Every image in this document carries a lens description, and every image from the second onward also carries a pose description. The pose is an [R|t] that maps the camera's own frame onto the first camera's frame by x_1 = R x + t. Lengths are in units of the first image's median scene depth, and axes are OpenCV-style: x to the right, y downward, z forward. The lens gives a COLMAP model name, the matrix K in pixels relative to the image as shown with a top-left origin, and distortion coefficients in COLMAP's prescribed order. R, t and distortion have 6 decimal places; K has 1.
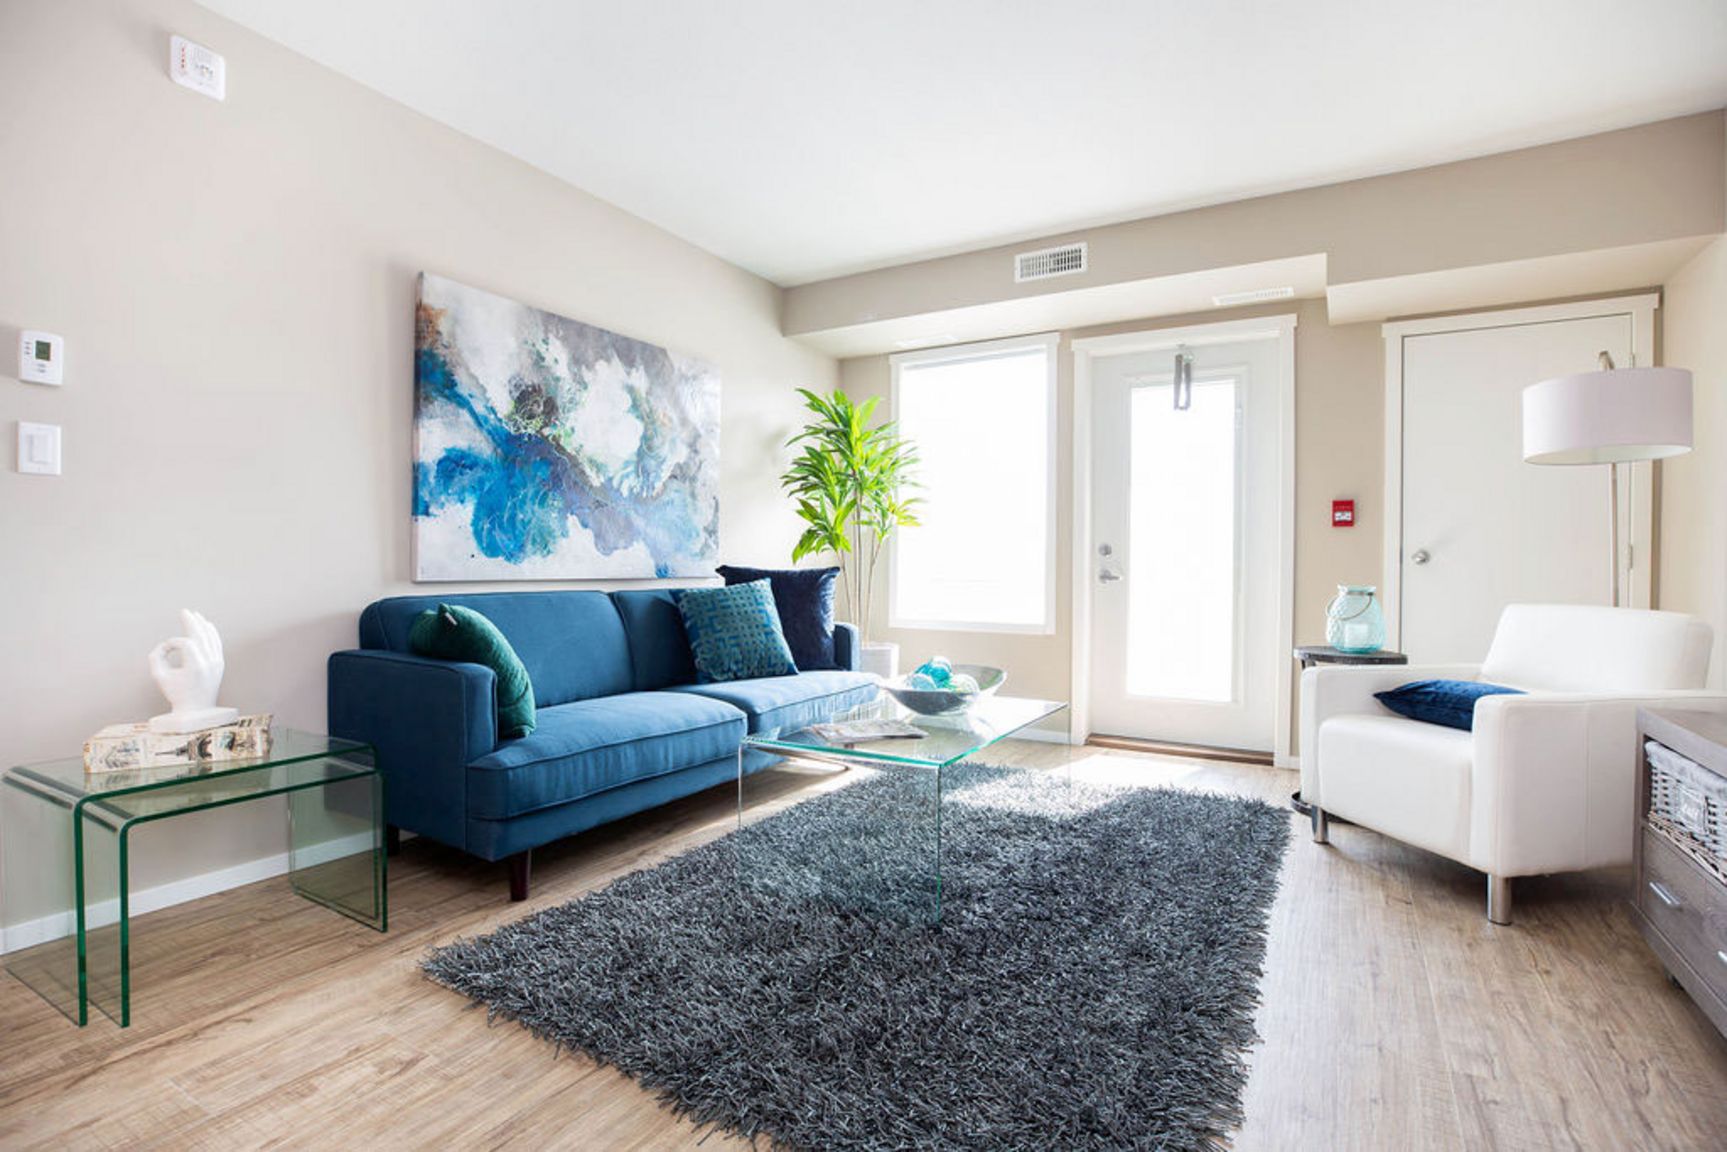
lens RADIAL K [[827.7, 0, 864.5], [0, 827.7, 571.1], [0, 0, 1]] dist [-0.014501, 0.000113]
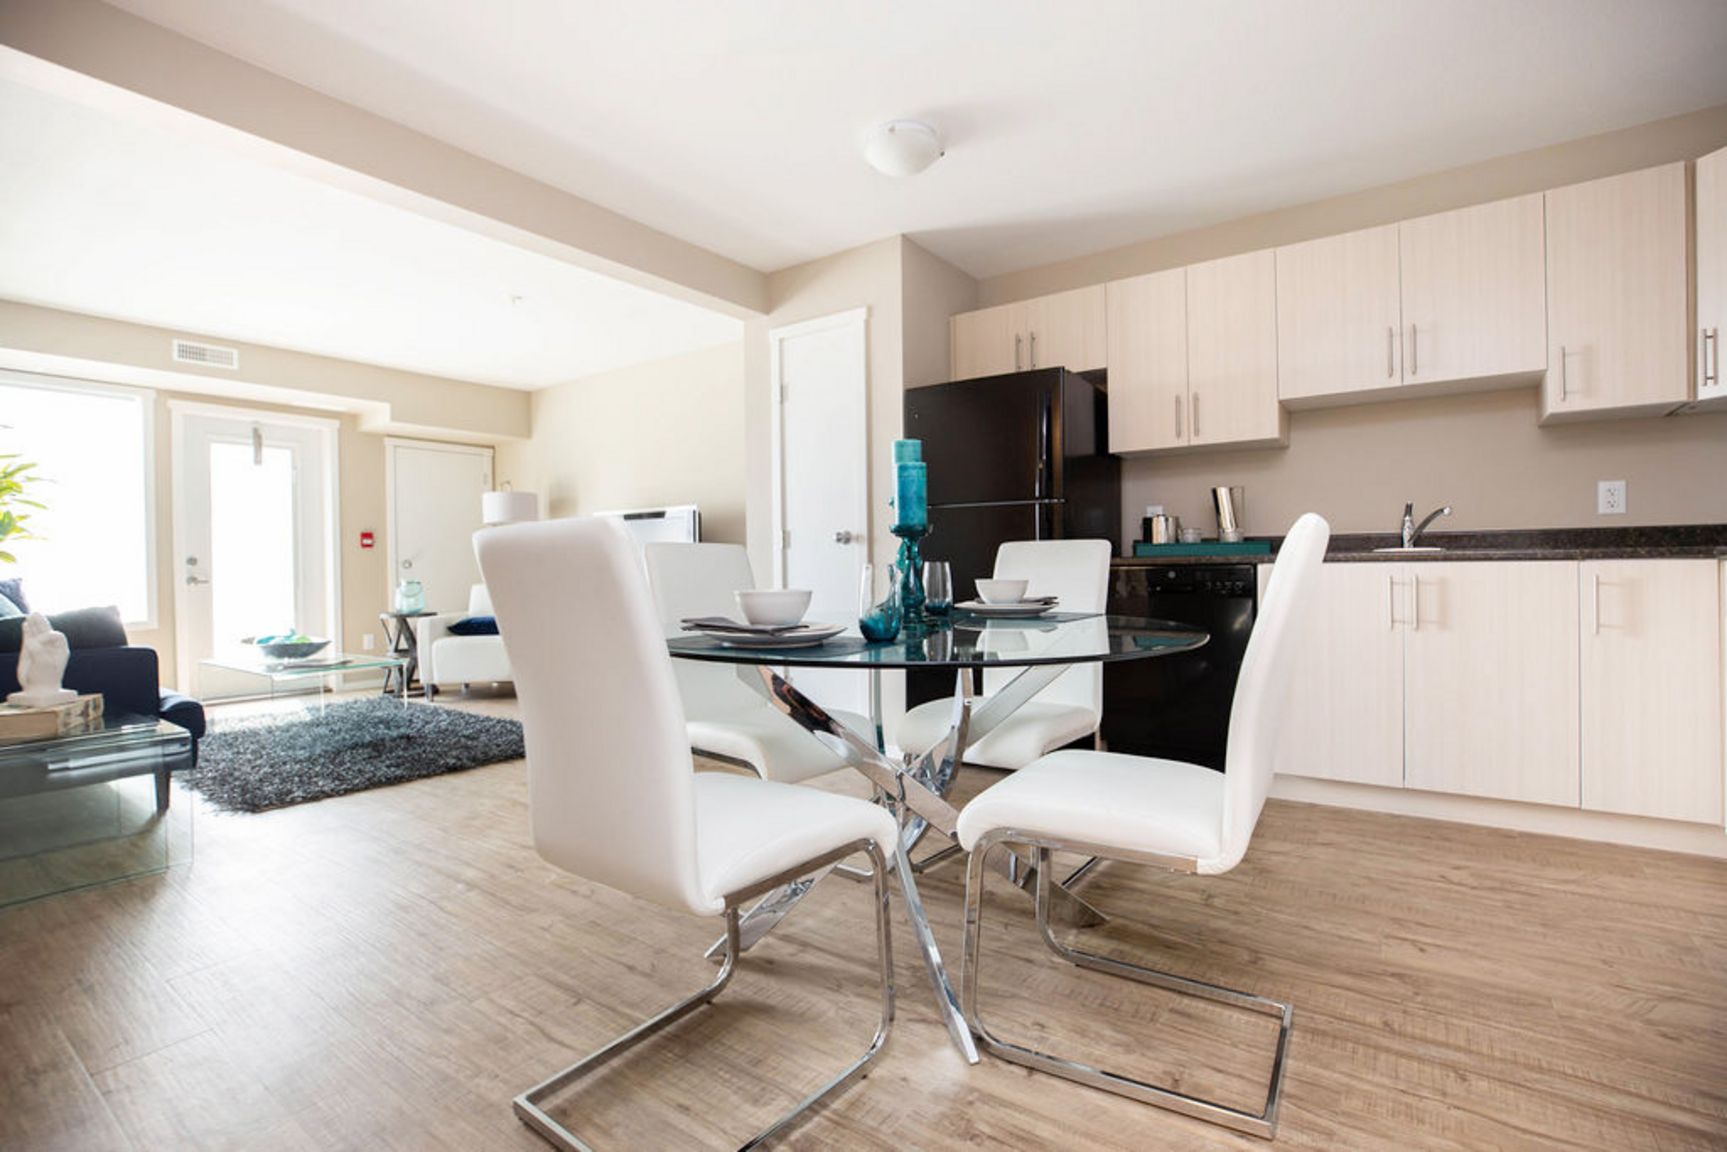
lens RADIAL K [[827.7, 0, 863.9], [0, 827.7, 567.0], [0, 0, 1]] dist [-0.014501, 0.000113]
pose [[0.108507, -0.010599, 0.994039, -0.957681], [0.025974, 0.999632, 0.007823, 0.002002], [-0.993756, 0.024970, 0.108743, -0.226969]]
